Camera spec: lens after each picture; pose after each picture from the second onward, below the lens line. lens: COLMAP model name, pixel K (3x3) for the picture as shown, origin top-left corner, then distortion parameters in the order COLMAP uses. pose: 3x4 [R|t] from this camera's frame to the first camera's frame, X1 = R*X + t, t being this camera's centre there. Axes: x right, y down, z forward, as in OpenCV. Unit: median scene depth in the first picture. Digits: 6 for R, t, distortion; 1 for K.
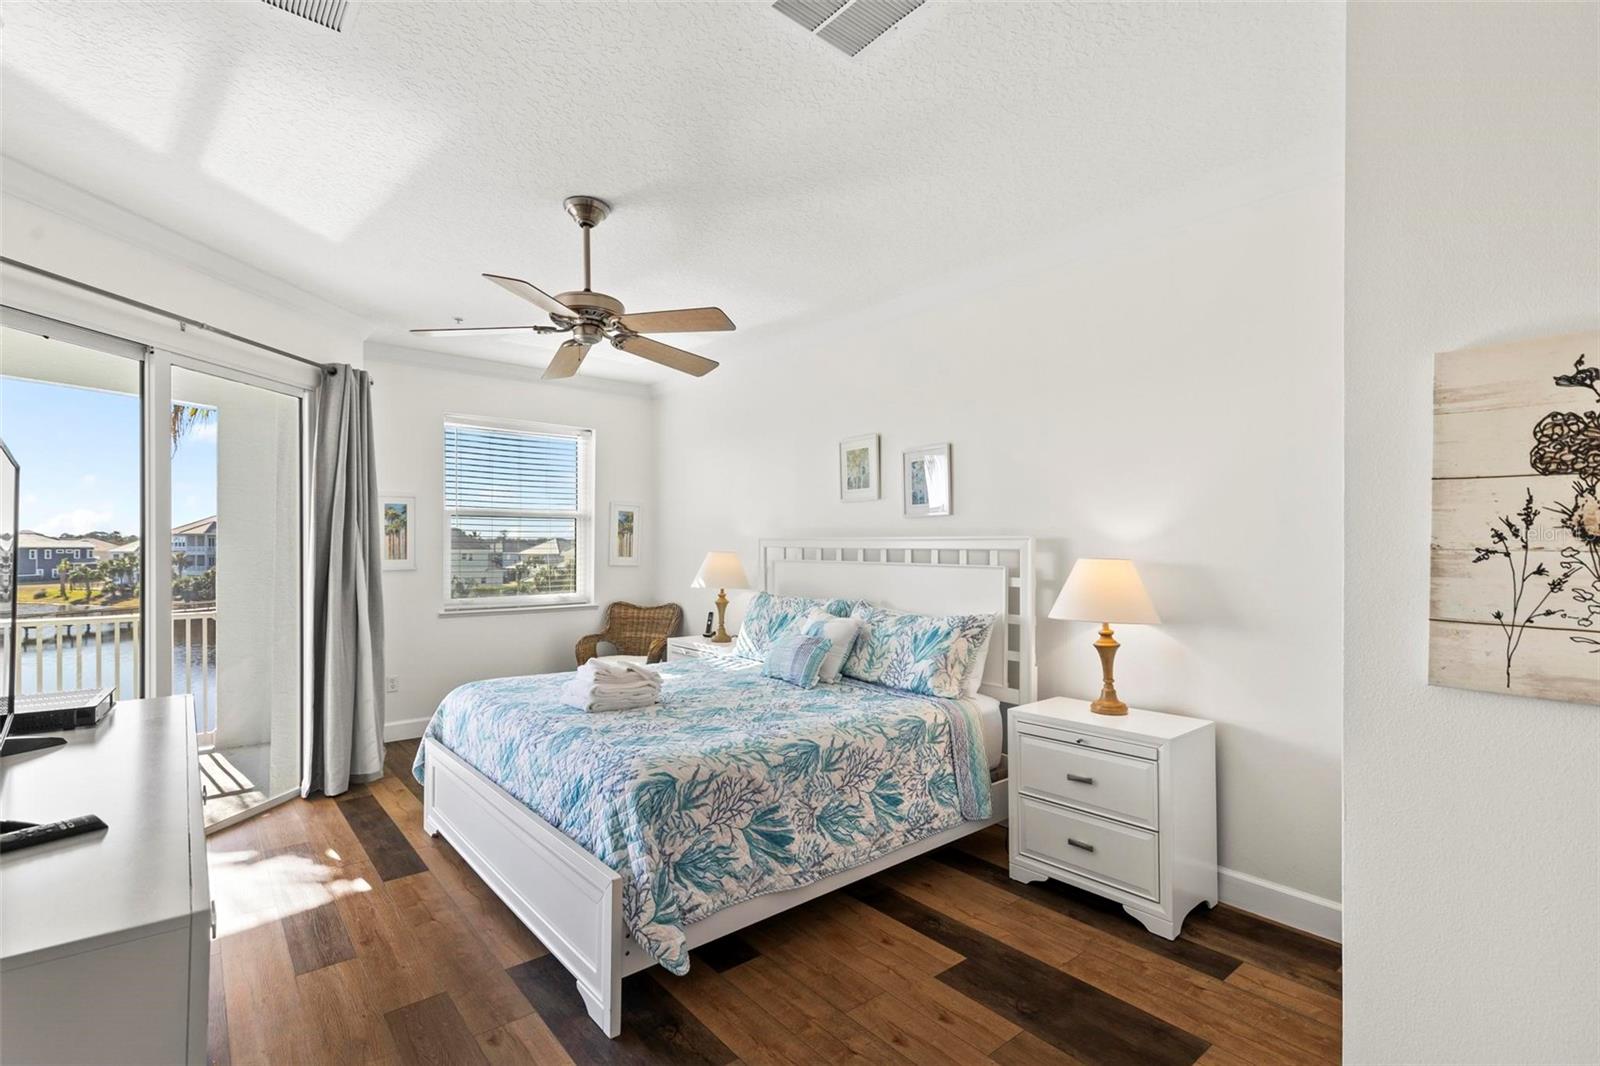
lens RADIAL K [[726.5, 0, 783.9], [0, 726.5, 546.1], [0, 0, 1]] dist [0.008213, -0.001229]
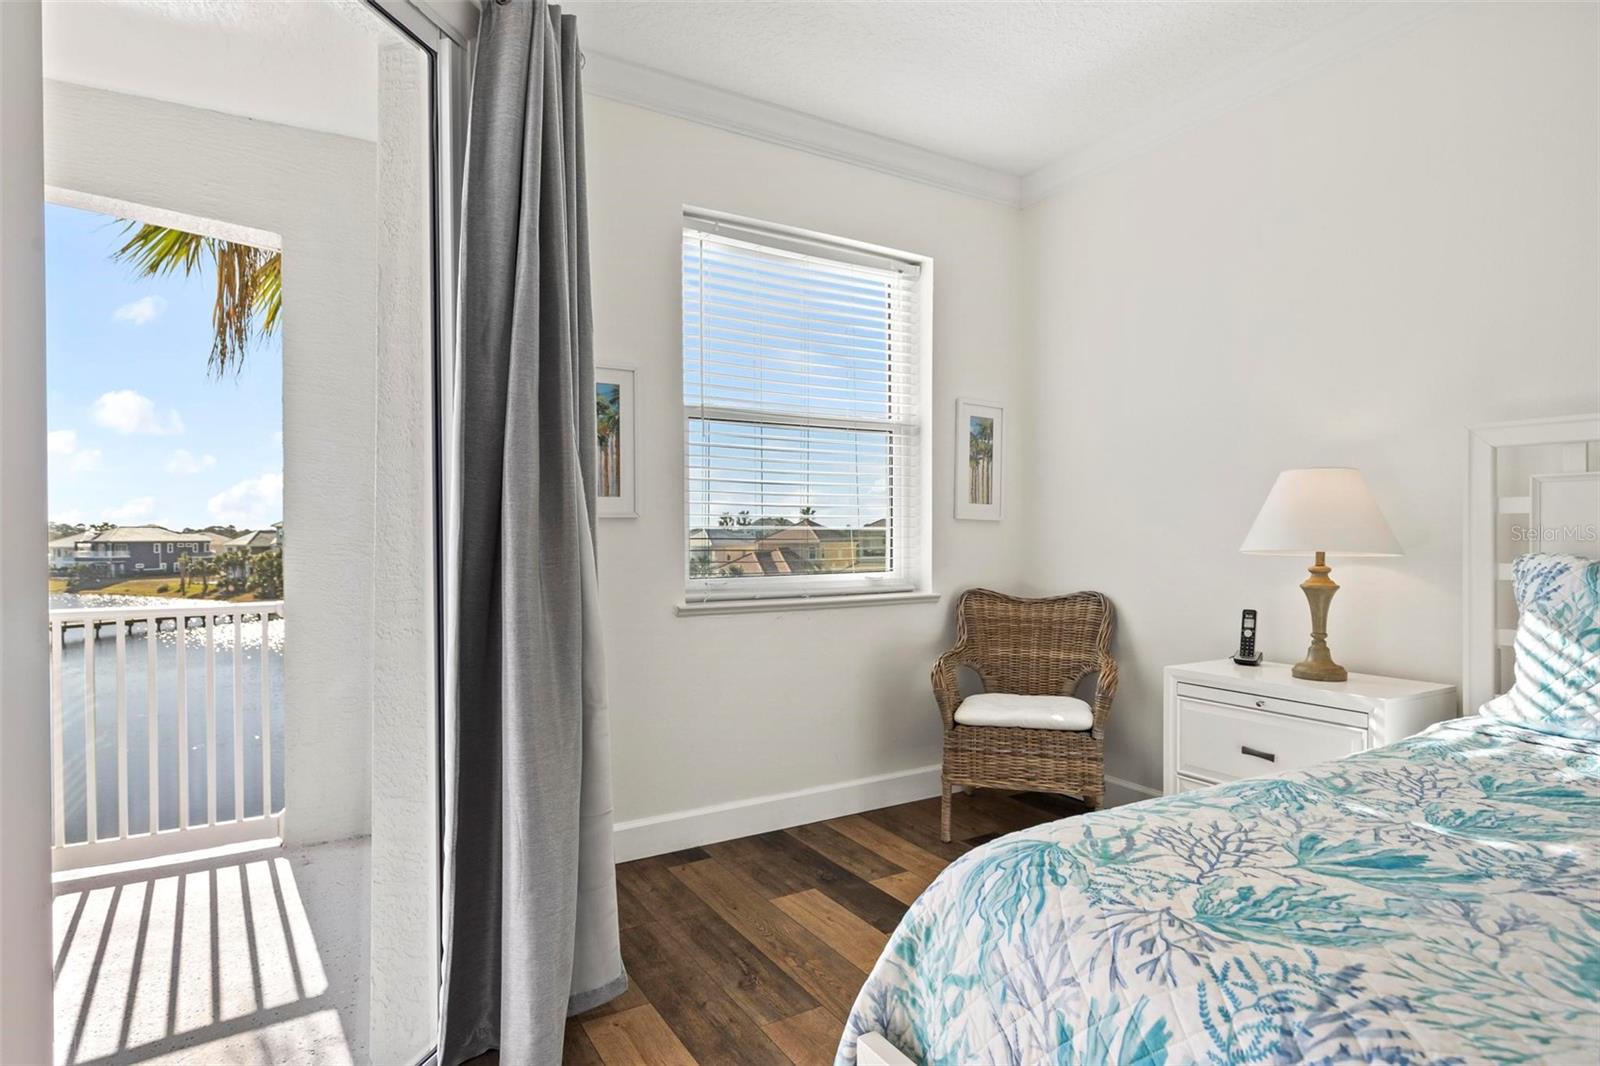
lens RADIAL K [[849.8, 0, 794.7], [0, 849.8, 535.0], [0, 0, 1]] dist [0.001098, -0.000213]
pose [[0.988226, -0.005611, -0.152899, -0.287112], [0.005566, 0.999984, -0.000725, 0.041432], [0.152900, -0.000135, 0.988242, 0.412349]]
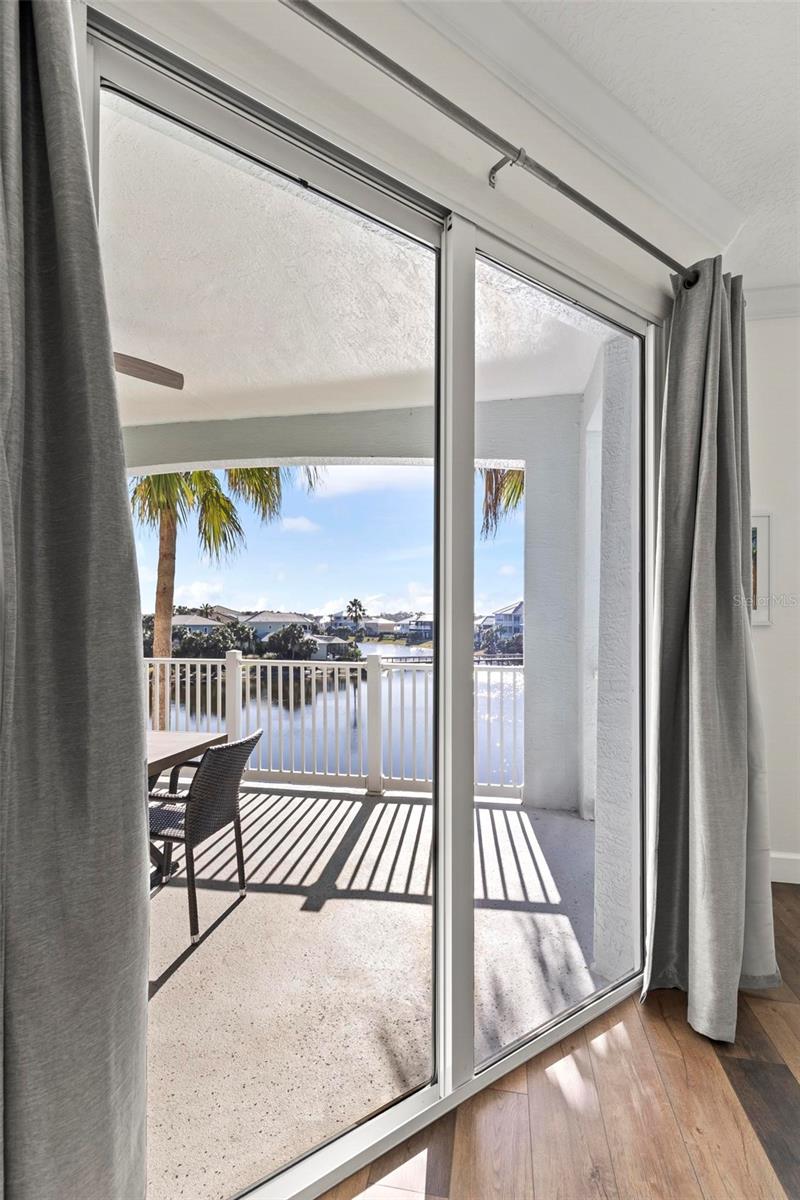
lens RADIAL K [[544.9, 0, 399.2], [0, 544.9, 616.0], [0, 0, 1]] dist [0.008213, -0.001229]
pose [[0.640929, -0.000288, -0.767600, -0.313565], [-0.008260, 0.999939, -0.007272, 0.027846], [0.767556, 0.011001, 0.640888, 0.390133]]
